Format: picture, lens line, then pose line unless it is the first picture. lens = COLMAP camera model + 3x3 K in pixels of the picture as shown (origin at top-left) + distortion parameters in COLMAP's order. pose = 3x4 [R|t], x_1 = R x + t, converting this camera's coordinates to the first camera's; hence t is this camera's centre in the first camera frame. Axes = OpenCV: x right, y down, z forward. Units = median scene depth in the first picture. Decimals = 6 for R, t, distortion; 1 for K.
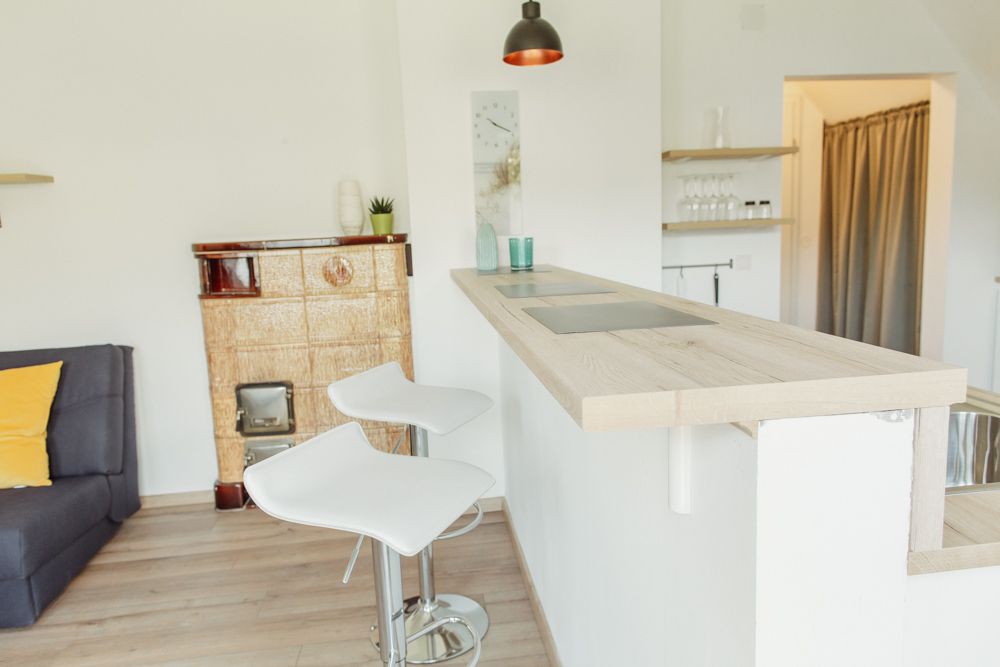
lens RADIAL K [[689.2, 0, 498.5], [0, 689.2, 325.4], [0, 0, 1]] dist [0.009056, 0.000648]
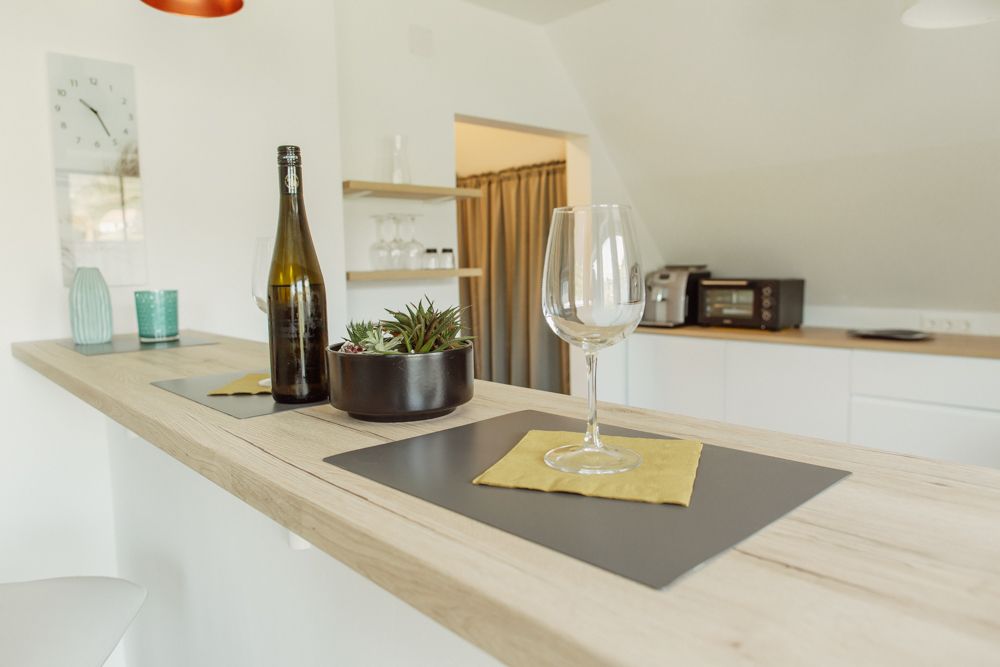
lens RADIAL K [[678.4, 0, 495.8], [0, 678.4, 325.3], [0, 0, 1]] dist [0.007864, -0.002919]
pose [[0.823869, -0.027608, 0.566107, -0.053578], [0.068483, 0.996344, -0.051076, -0.035960], [-0.562628, 0.080848, 0.822748, 0.268671]]
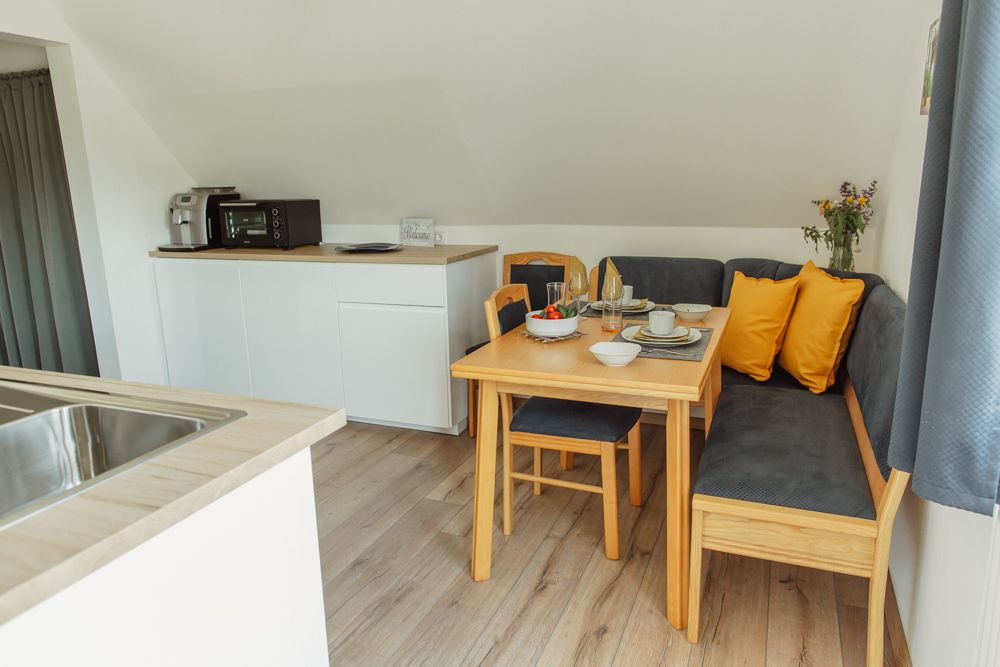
lens RADIAL K [[678.4, 0, 495.8], [0, 678.4, 325.3], [0, 0, 1]] dist [0.007864, -0.002919]
pose [[0.506423, -0.156480, 0.847968, 0.101566], [0.128941, 0.986082, 0.104961, -0.000623], [-0.852590, 0.056184, 0.519551, 0.020702]]
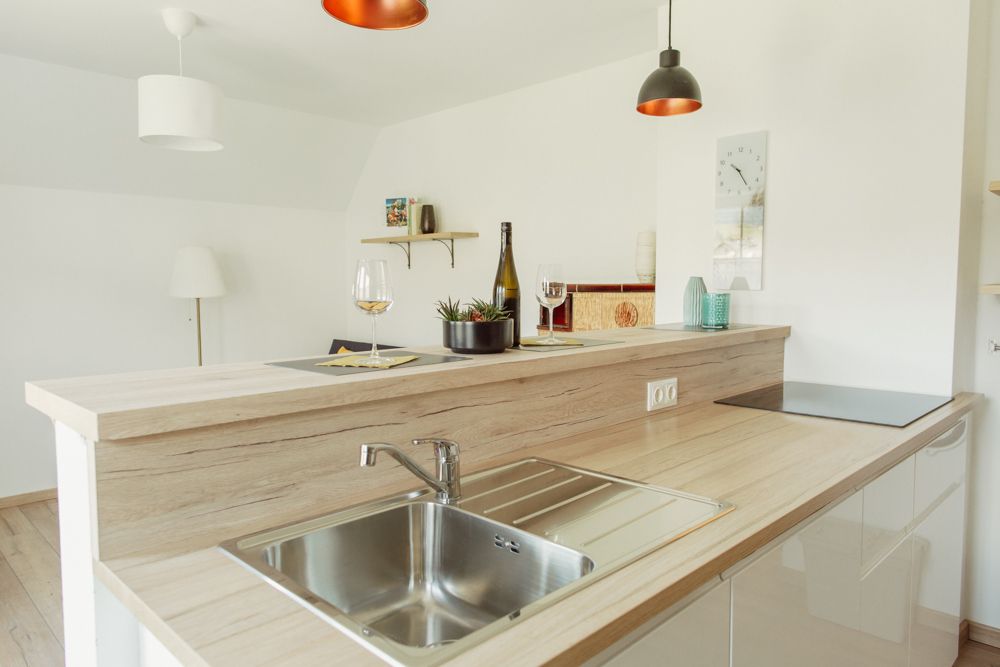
lens RADIAL K [[678.4, 0, 495.8], [0, 678.4, 325.3], [0, 0, 1]] dist [0.007864, -0.002919]
pose [[0.608579, 0.091614, -0.788187, 0.478916], [-0.134180, 0.990889, 0.011571, -0.047259], [0.782066, 0.098717, 0.615327, 0.185911]]
